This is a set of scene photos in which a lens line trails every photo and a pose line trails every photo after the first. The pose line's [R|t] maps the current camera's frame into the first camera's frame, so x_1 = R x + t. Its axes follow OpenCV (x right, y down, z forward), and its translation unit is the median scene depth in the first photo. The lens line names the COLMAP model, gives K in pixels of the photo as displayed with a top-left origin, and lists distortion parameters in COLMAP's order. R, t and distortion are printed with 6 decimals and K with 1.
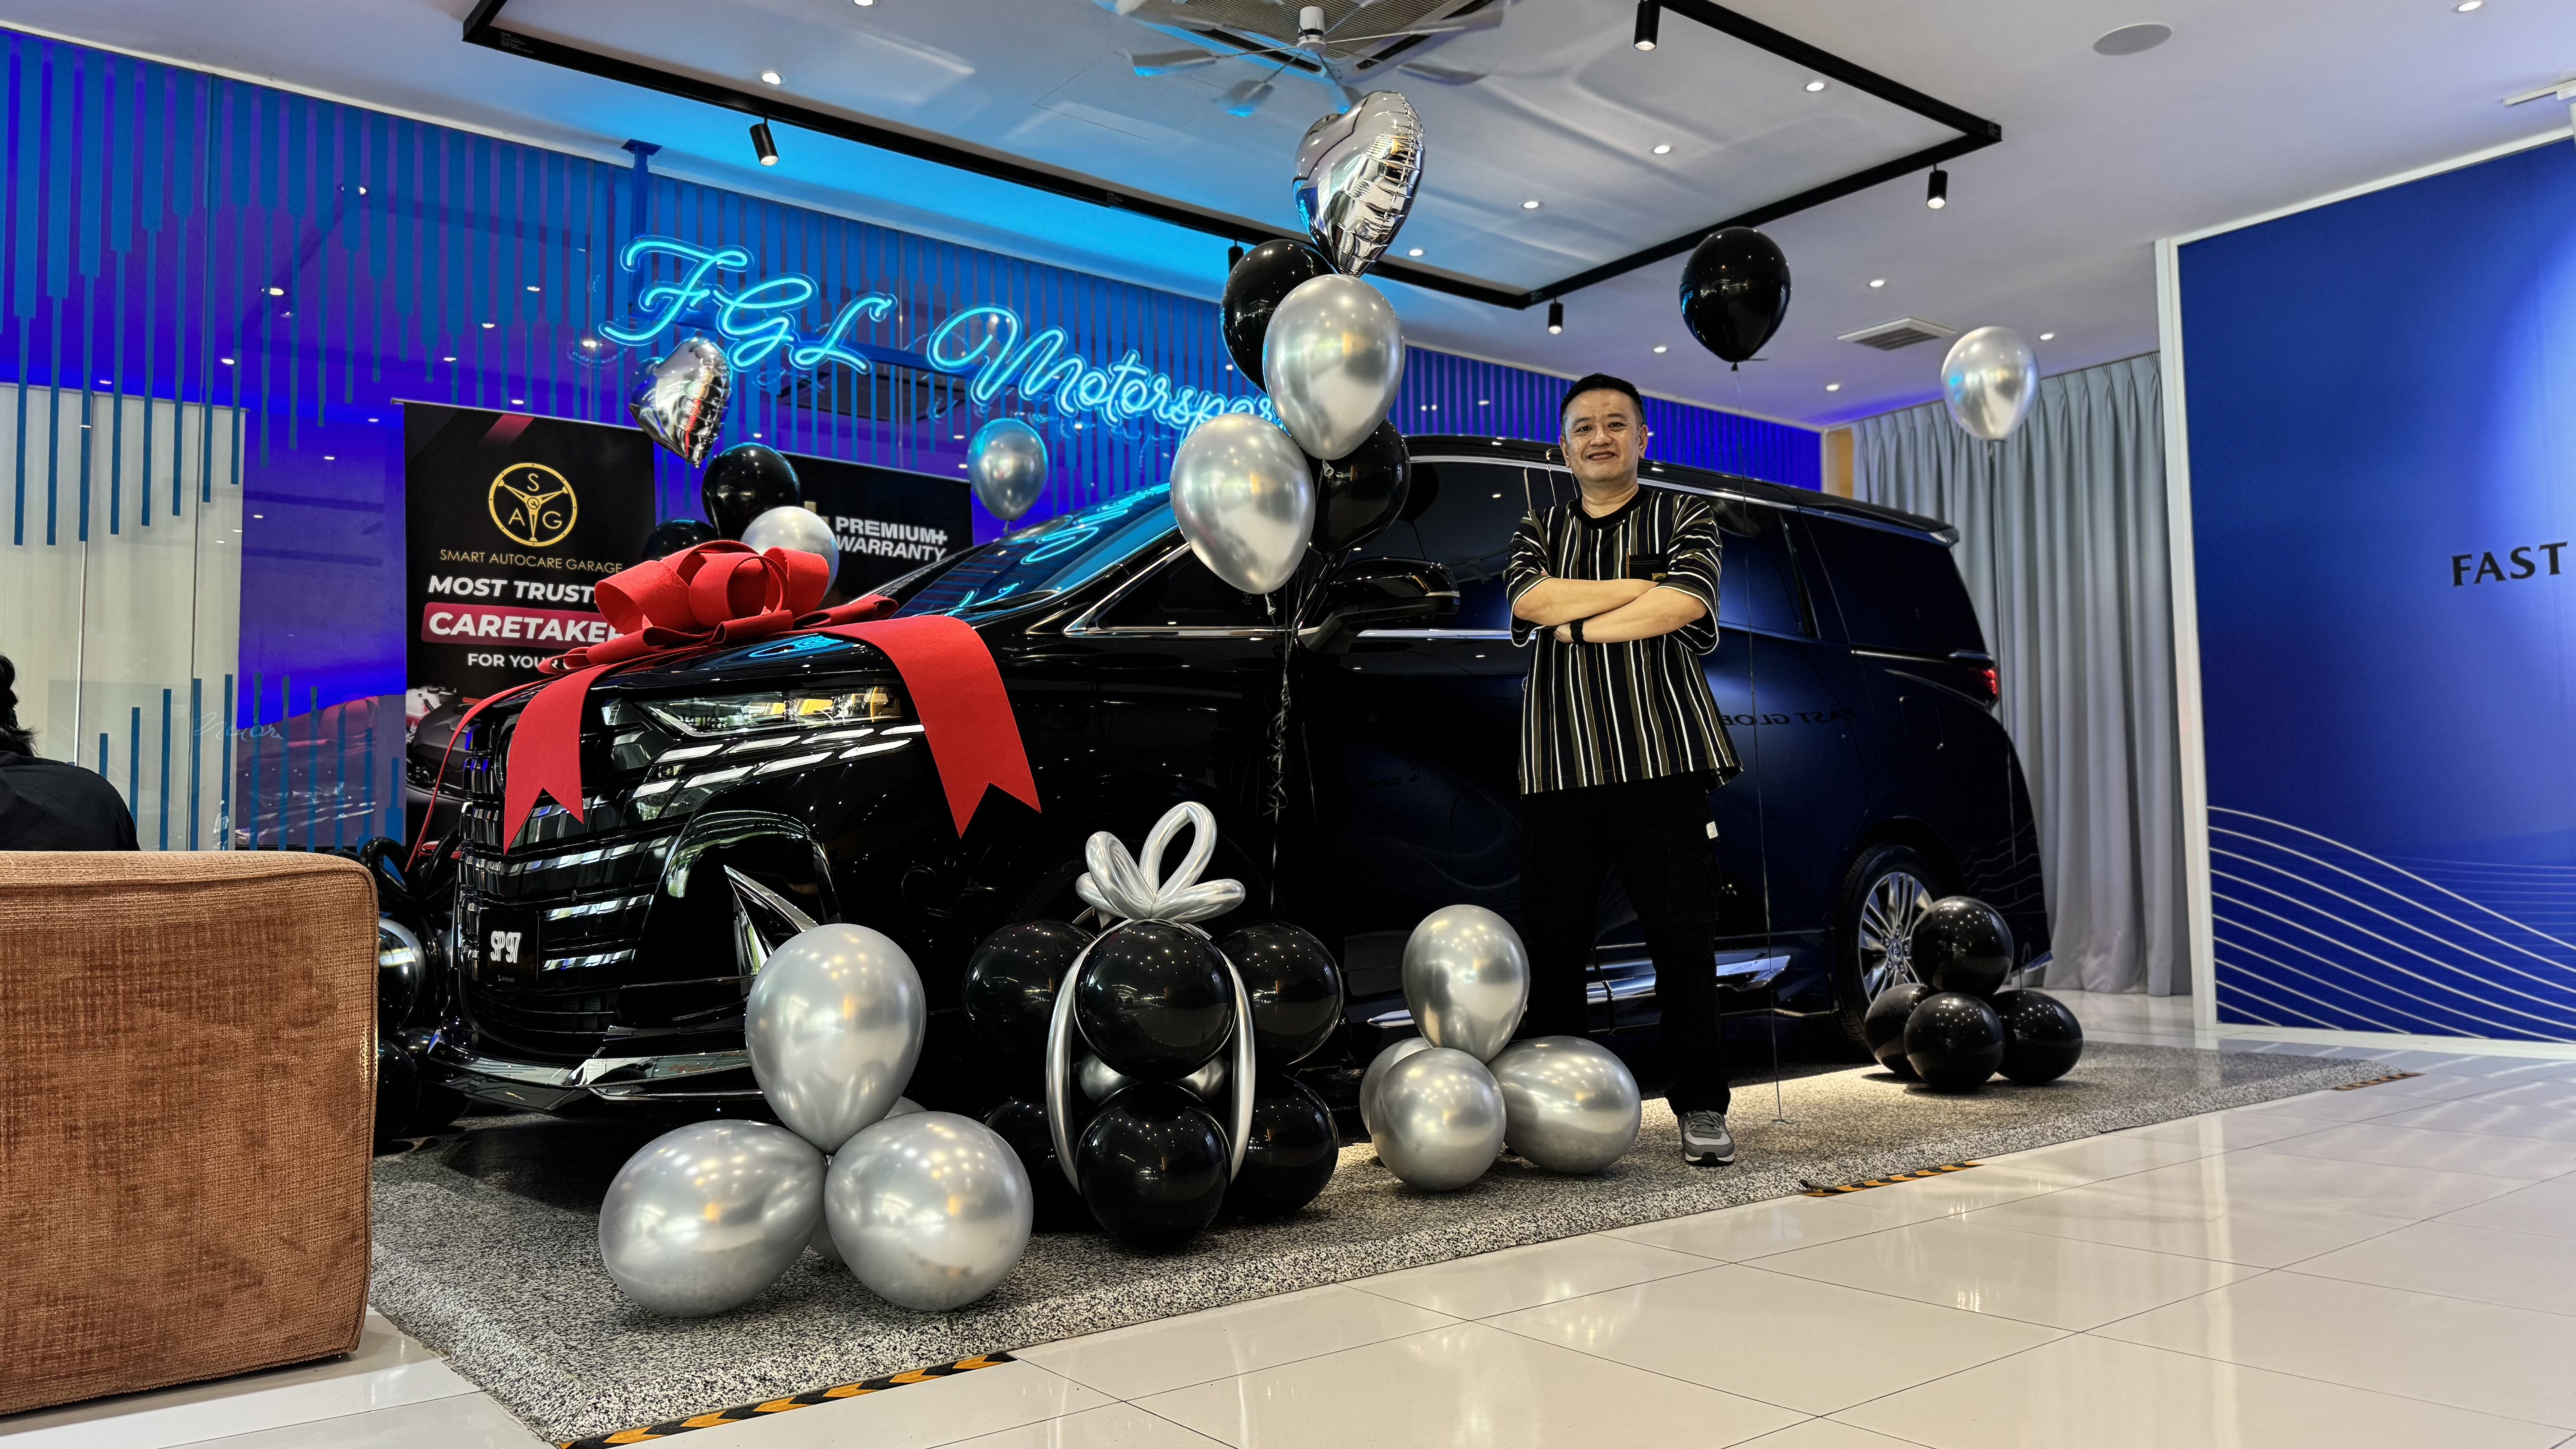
lens RADIAL K [[1806.8, 0, 1280.6], [0, 1806.8, 737.6], [0, 0, 1]] dist [0.088434, -0.104740]
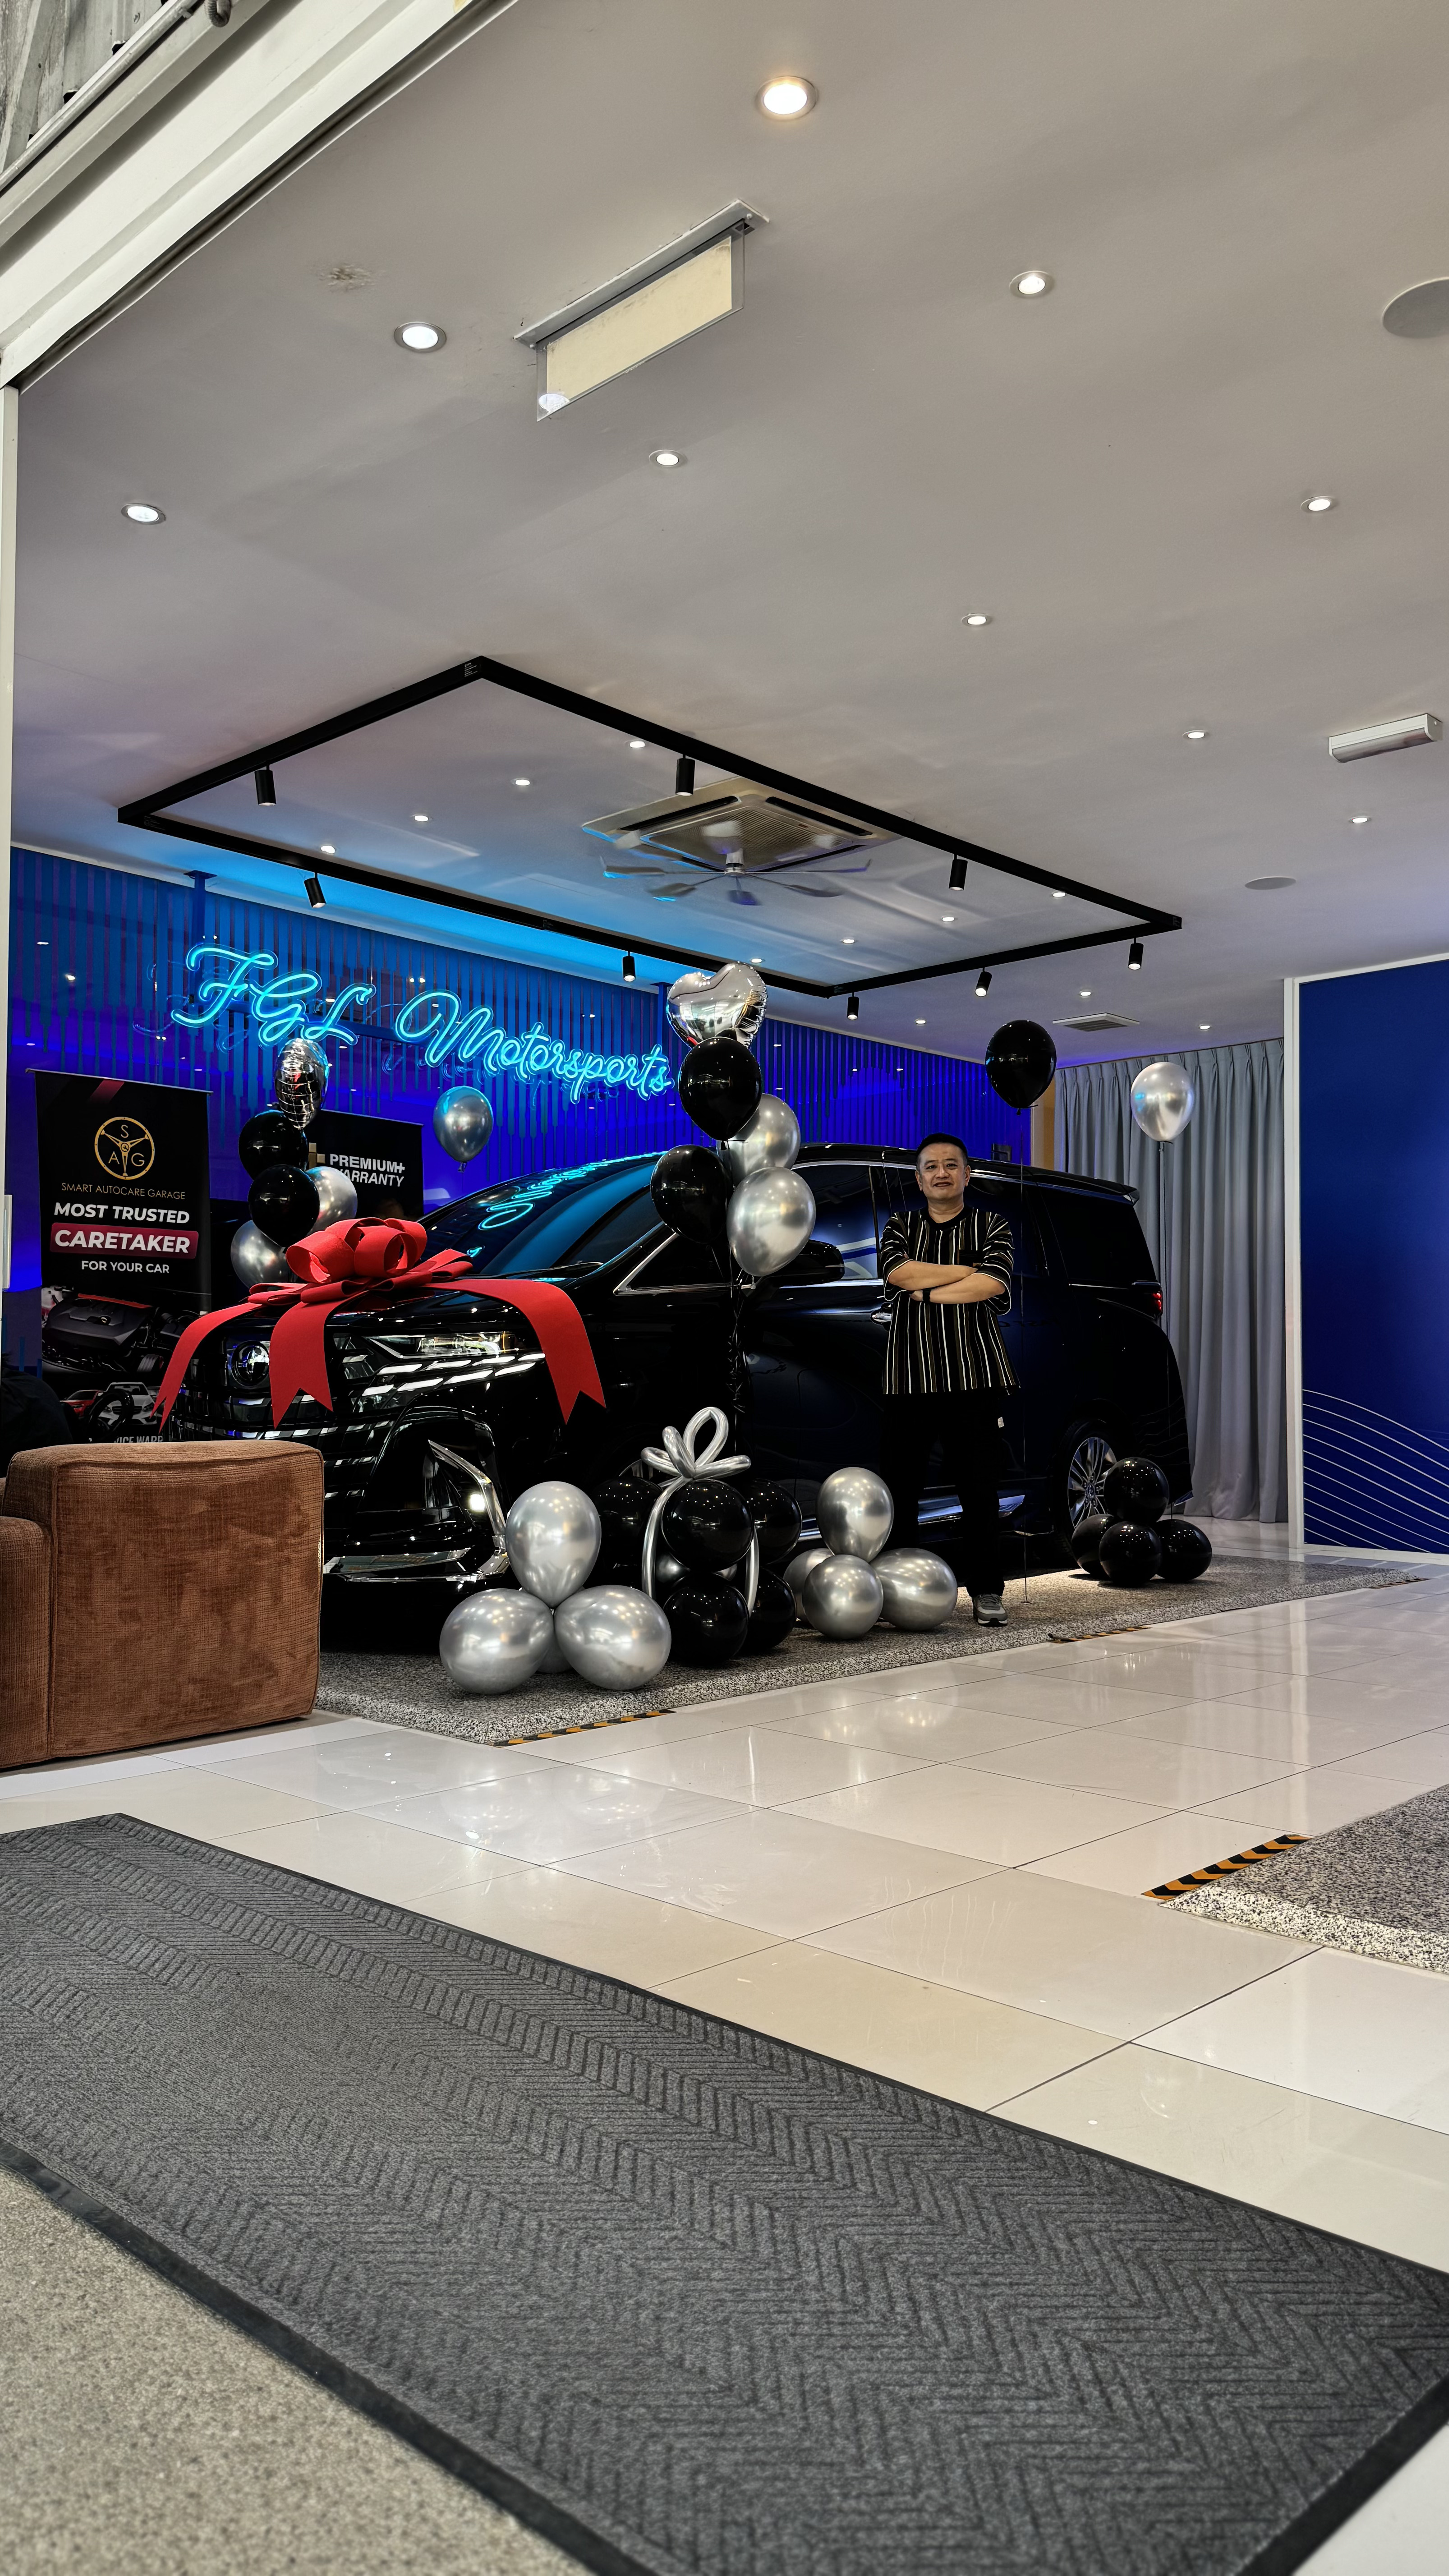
lens RADIAL K [[1806.8, 0, 720.3], [0, 1806.8, 1324.7], [0, 0, 1]] dist [0.088434, -0.104740]
pose [[0.989059, 0.023710, 0.145603, -0.170616], [-0.029007, 0.998989, 0.034359, -0.057553], [-0.144641, -0.038206, 0.988746, -0.383979]]
